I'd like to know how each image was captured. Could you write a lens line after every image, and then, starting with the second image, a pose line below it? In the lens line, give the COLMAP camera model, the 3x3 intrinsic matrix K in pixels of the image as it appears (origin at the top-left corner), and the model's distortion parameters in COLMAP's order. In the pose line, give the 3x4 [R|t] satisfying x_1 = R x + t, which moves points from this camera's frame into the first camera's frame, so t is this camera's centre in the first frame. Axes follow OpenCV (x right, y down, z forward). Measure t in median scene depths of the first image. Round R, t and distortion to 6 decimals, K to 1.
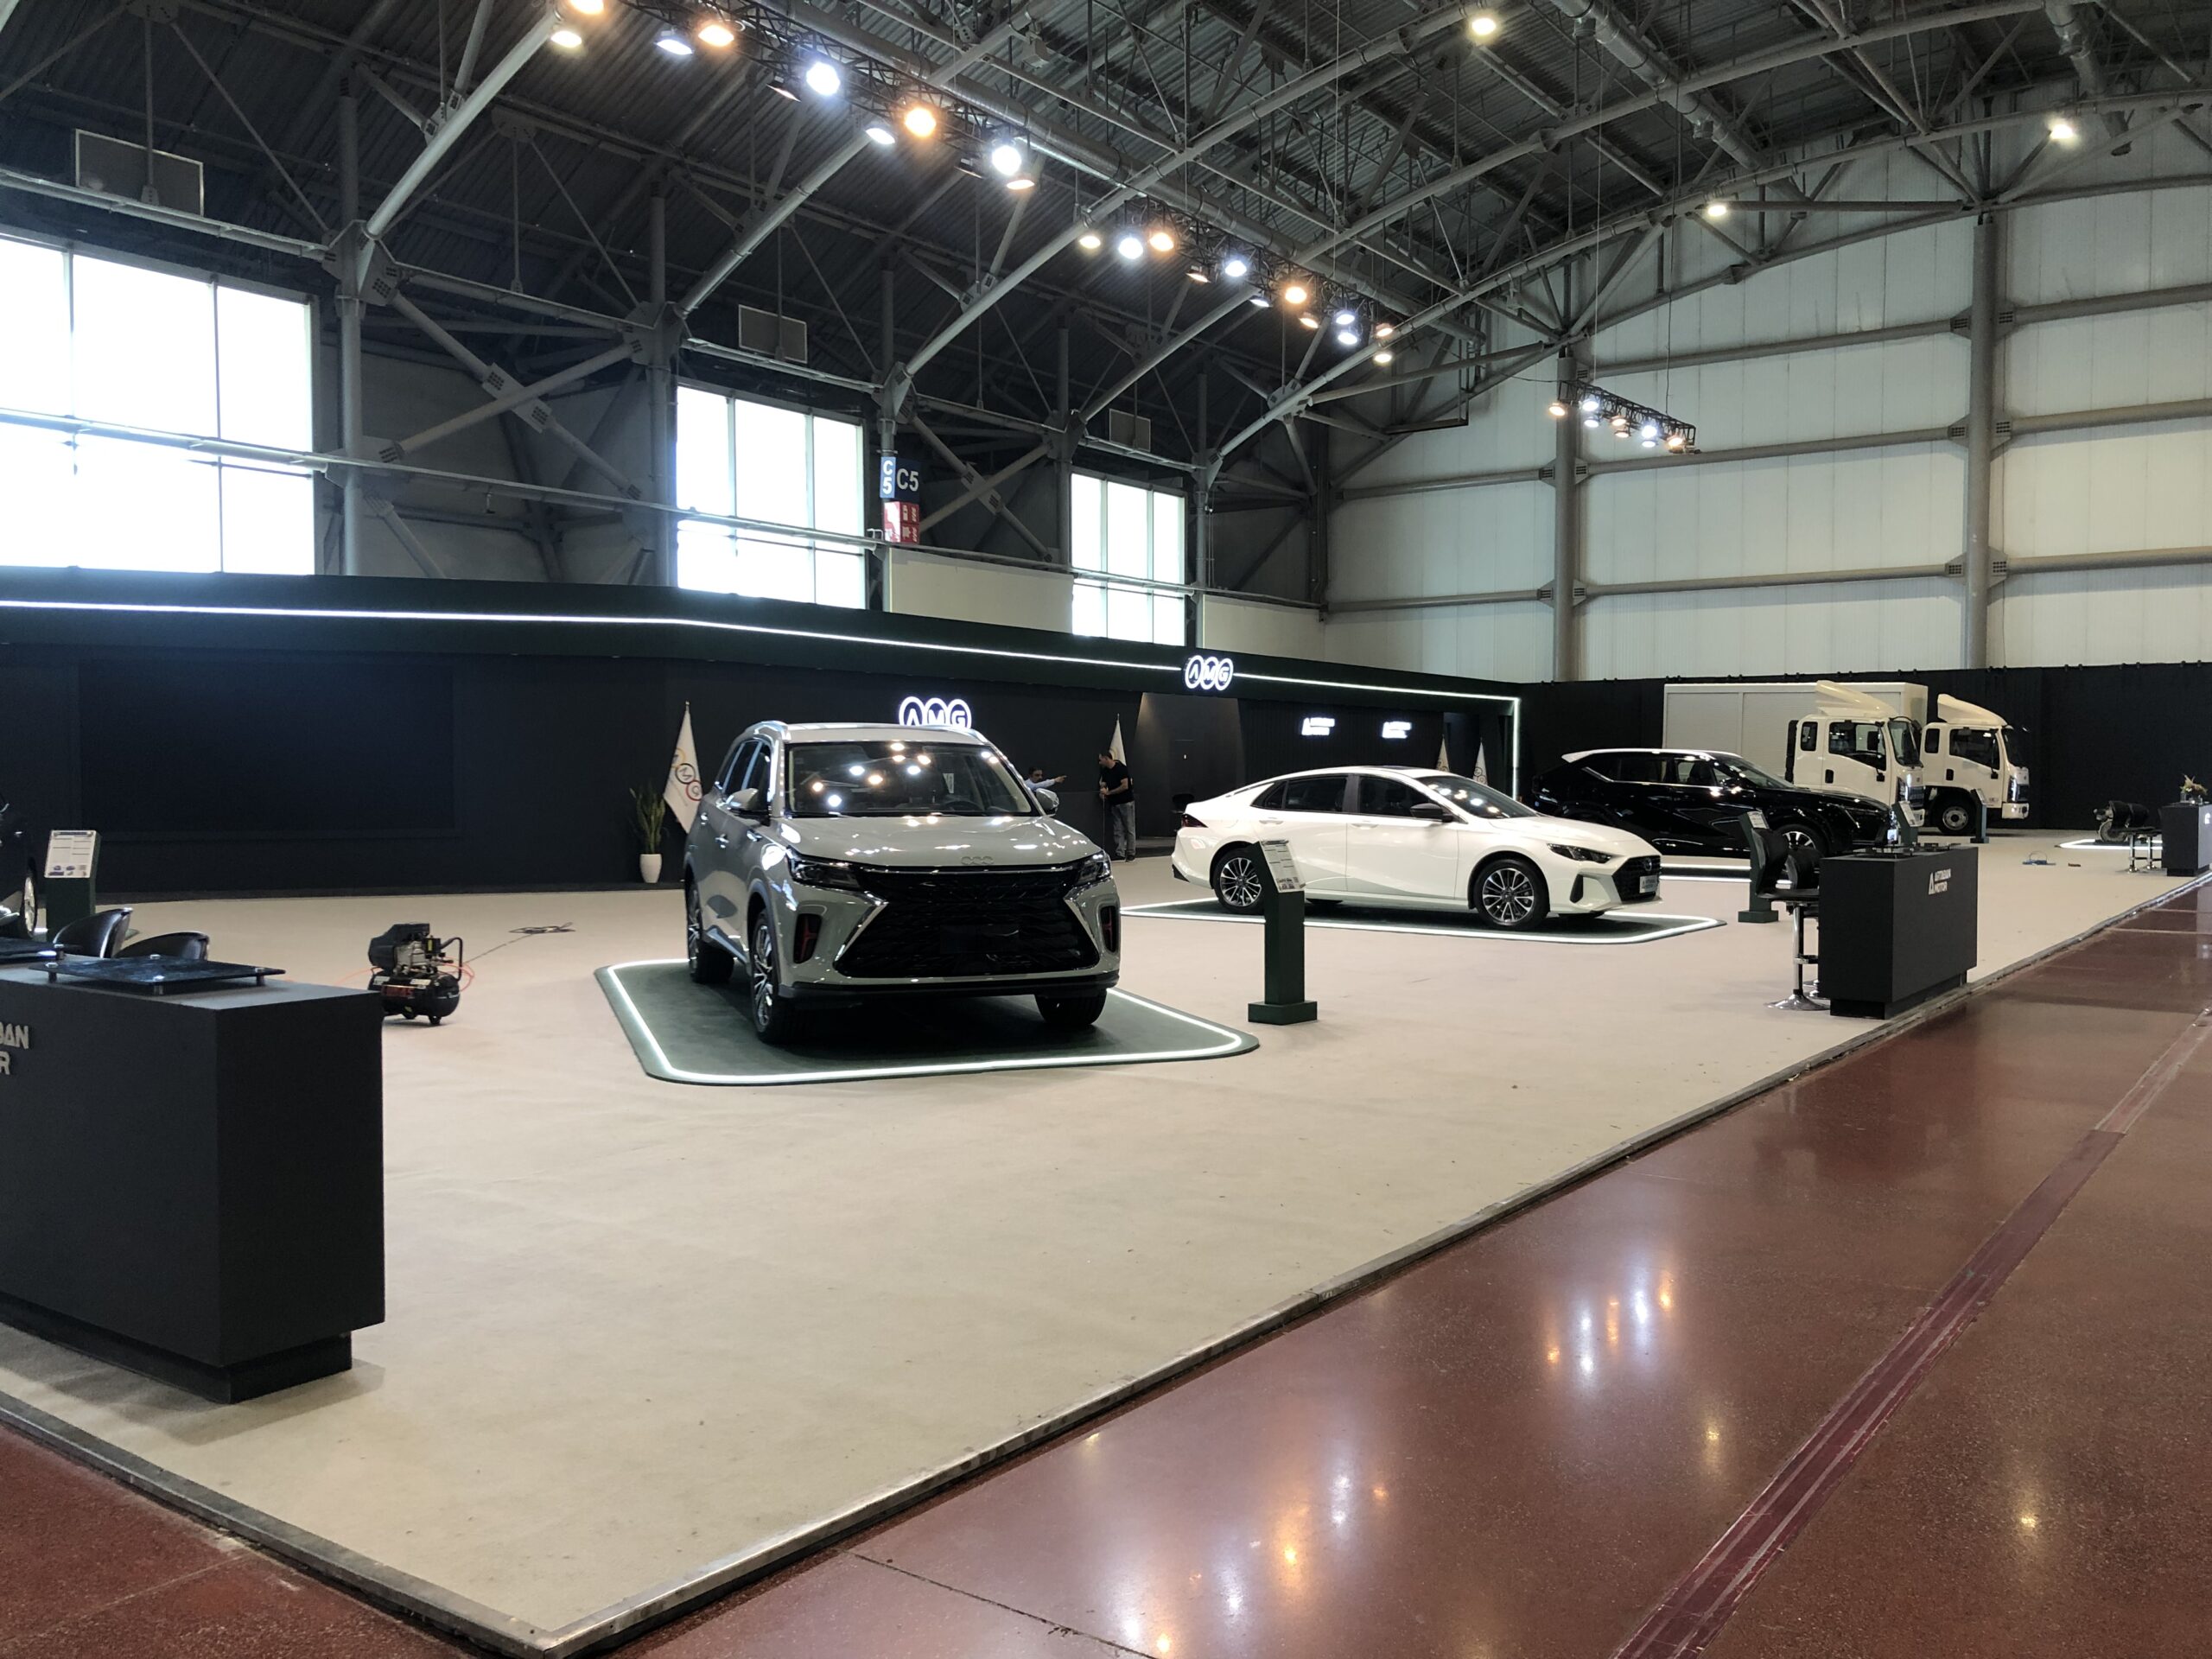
lens RADIAL K [[1822.3, 0, 1106.0], [0, 1822.3, 829.5], [0, 0, 1]] dist [-0.010268, -0.009217]
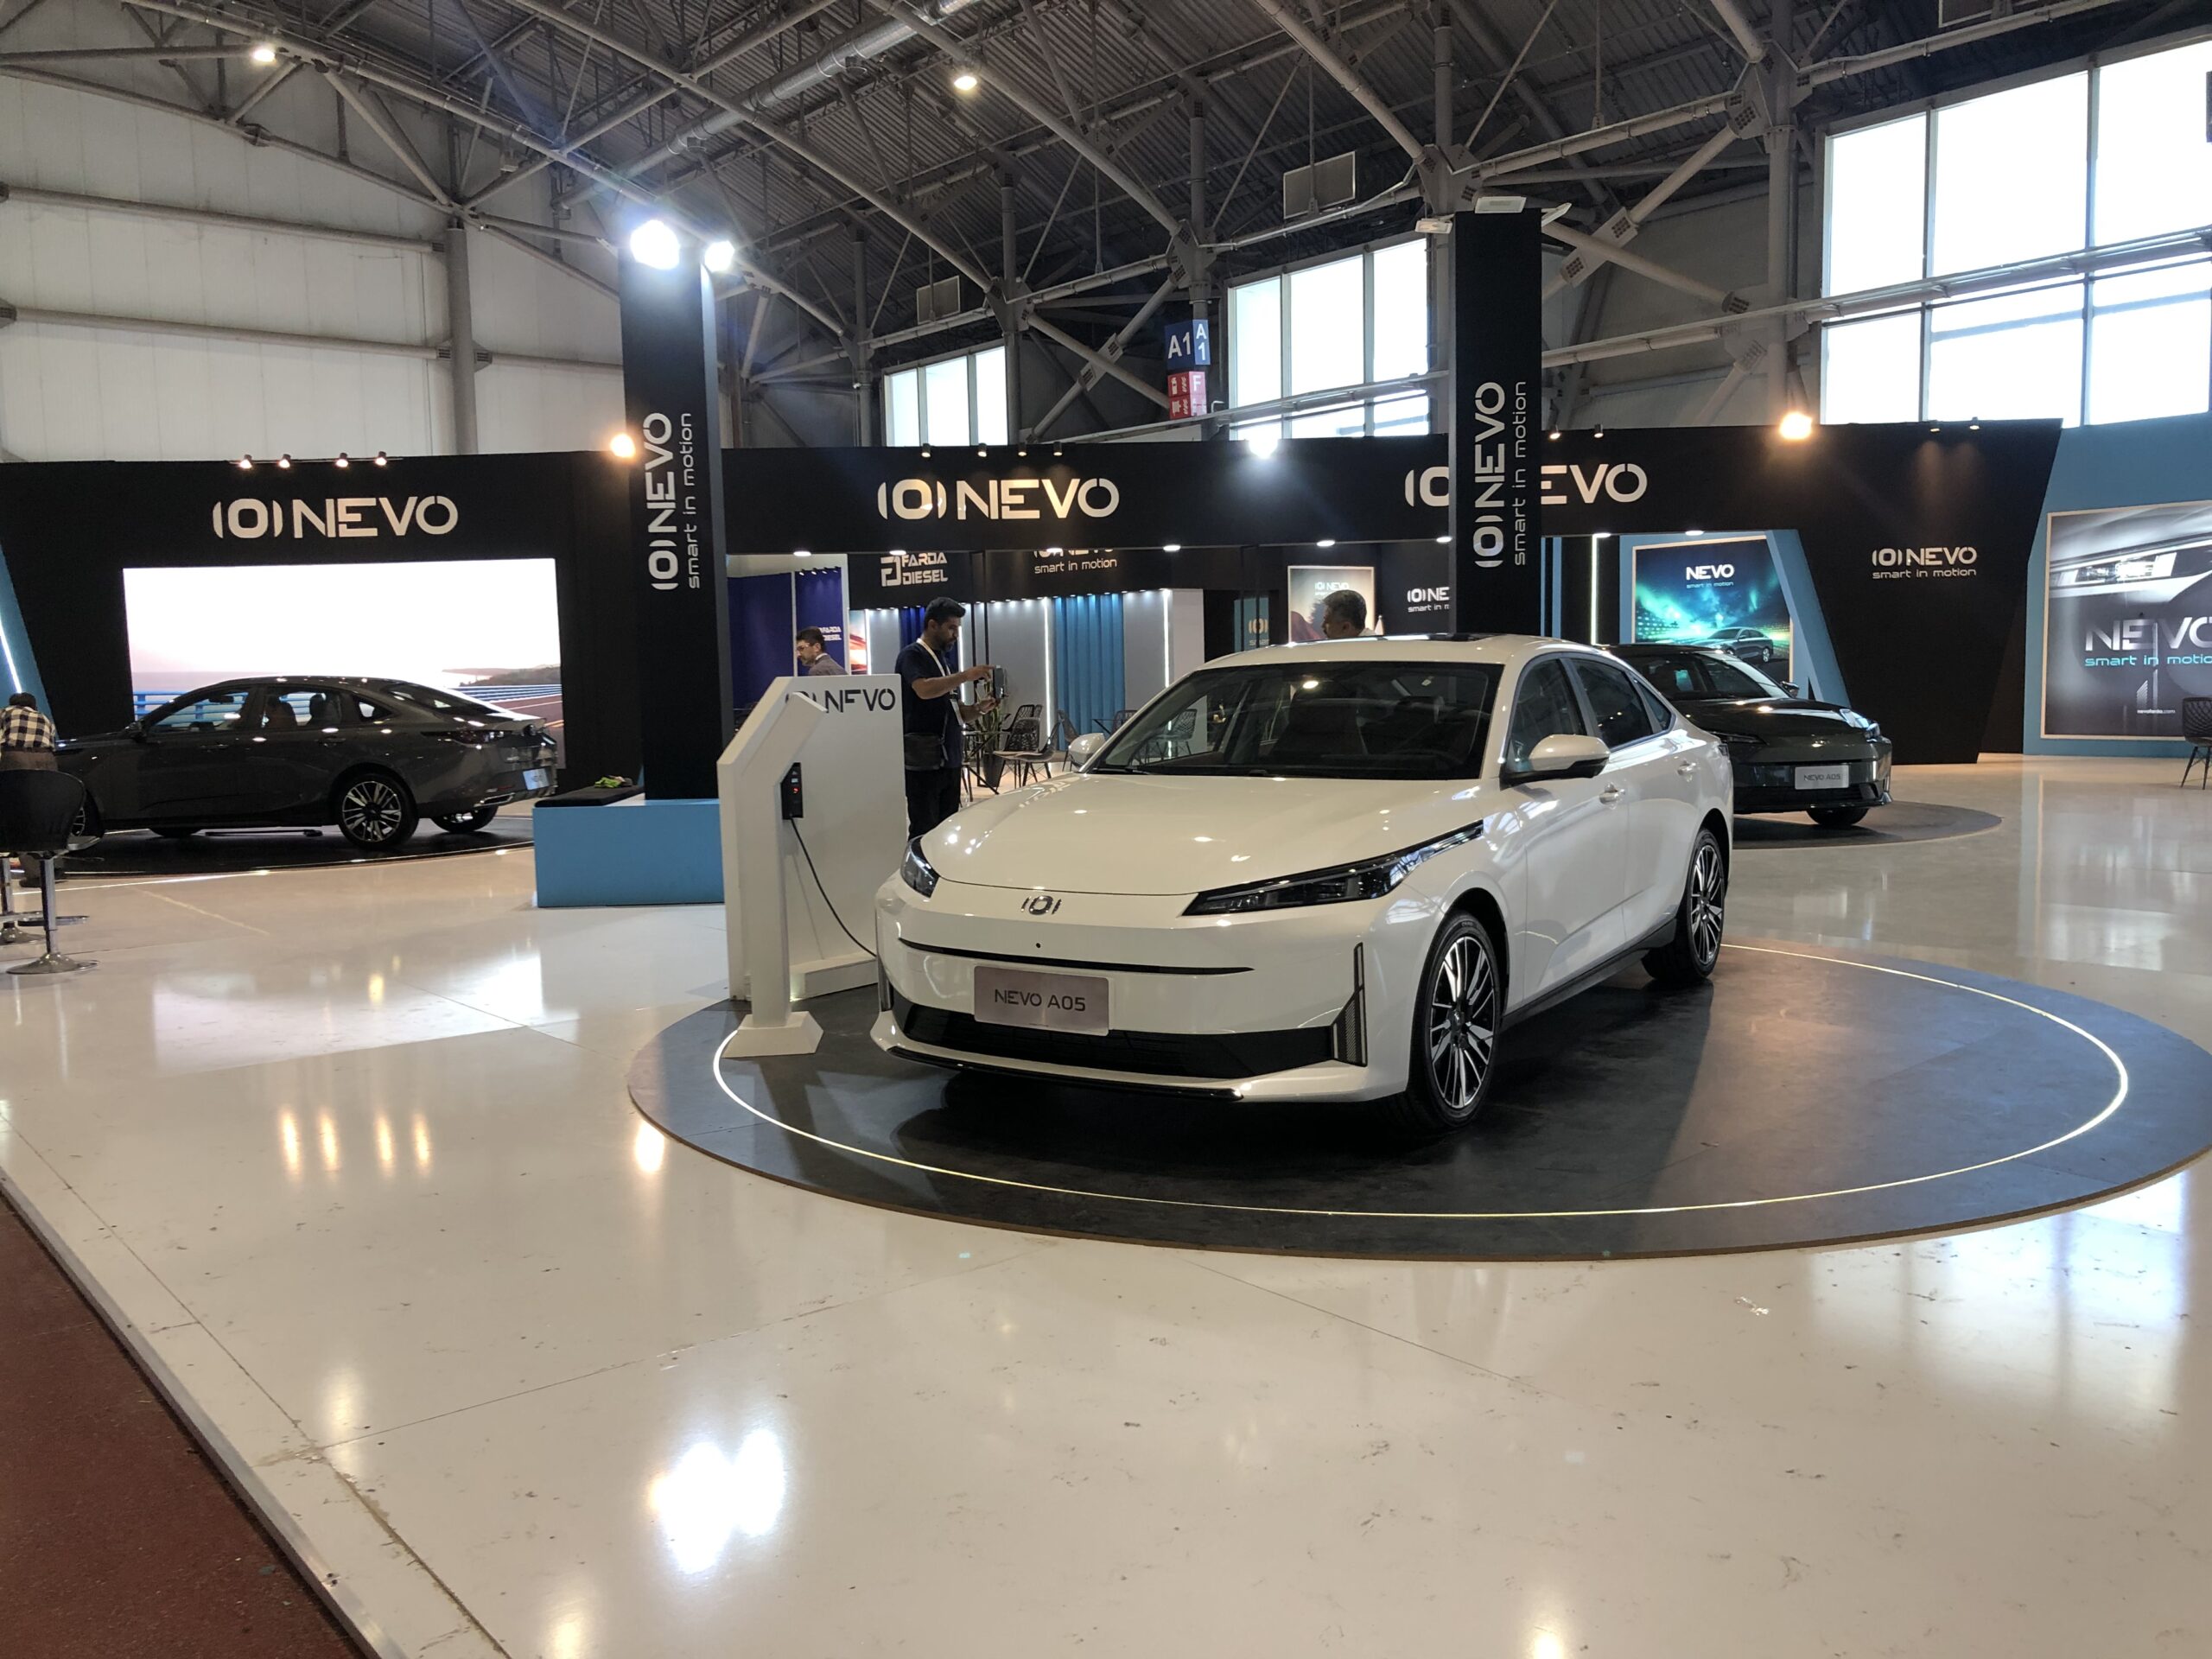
lens RADIAL K [[1822.3, 0, 1106.0], [0, 1822.3, 829.5], [0, 0, 1]] dist [-0.010268, -0.009217]
pose [[-0.259336, 0.103538, -0.960221, 0.776920], [0.009091, 0.994454, 0.104774, -0.047385], [0.965744, 0.018443, -0.258839, 1.167474]]
